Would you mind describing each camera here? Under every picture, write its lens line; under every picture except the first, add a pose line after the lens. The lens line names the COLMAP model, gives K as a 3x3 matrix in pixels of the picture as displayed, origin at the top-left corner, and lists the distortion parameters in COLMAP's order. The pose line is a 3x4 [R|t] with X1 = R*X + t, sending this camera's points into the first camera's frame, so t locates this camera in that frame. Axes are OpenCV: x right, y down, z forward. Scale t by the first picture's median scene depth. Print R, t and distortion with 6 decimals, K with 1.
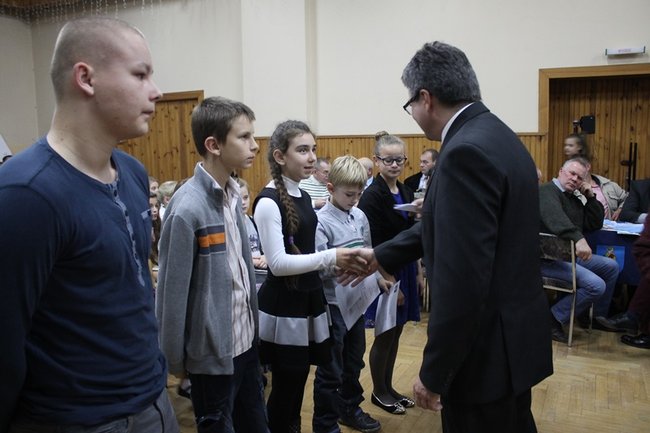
lens RADIAL K [[547.0, 0, 325.0], [0, 547.0, 216.5], [0, 0, 1]] dist [-0.163618, 0.140161]
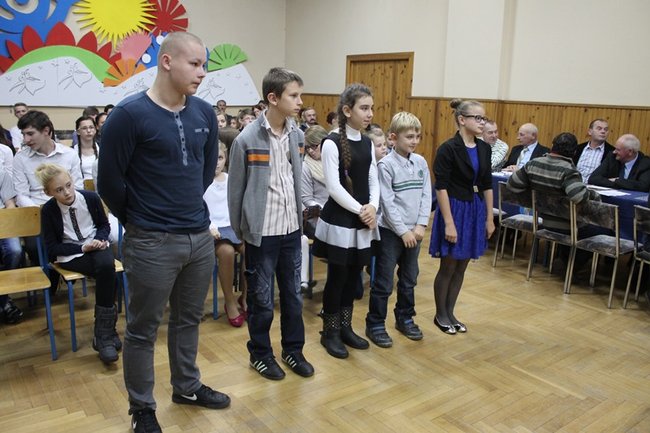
lens RADIAL K [[557.2, 0, 325.0], [0, 557.2, 216.5], [0, 0, 1]] dist [-0.159998, 0.150467]
pose [[0.883748, 0.142620, -0.445701, 0.207746], [-0.110116, 0.989061, 0.098148, 0.008783], [0.454823, -0.037659, 0.889785, -0.111850]]
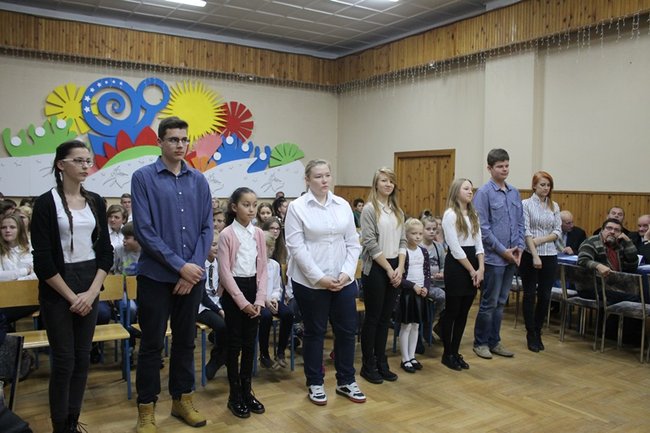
lens RADIAL K [[557.2, 0, 325.0], [0, 557.2, 216.5], [0, 0, 1]] dist [-0.159998, 0.150467]
pose [[0.850878, 0.062371, -0.521647, 0.250163], [-0.106712, 0.992747, -0.055364, 0.028625], [0.514411, 0.102775, 0.851363, -0.286832]]
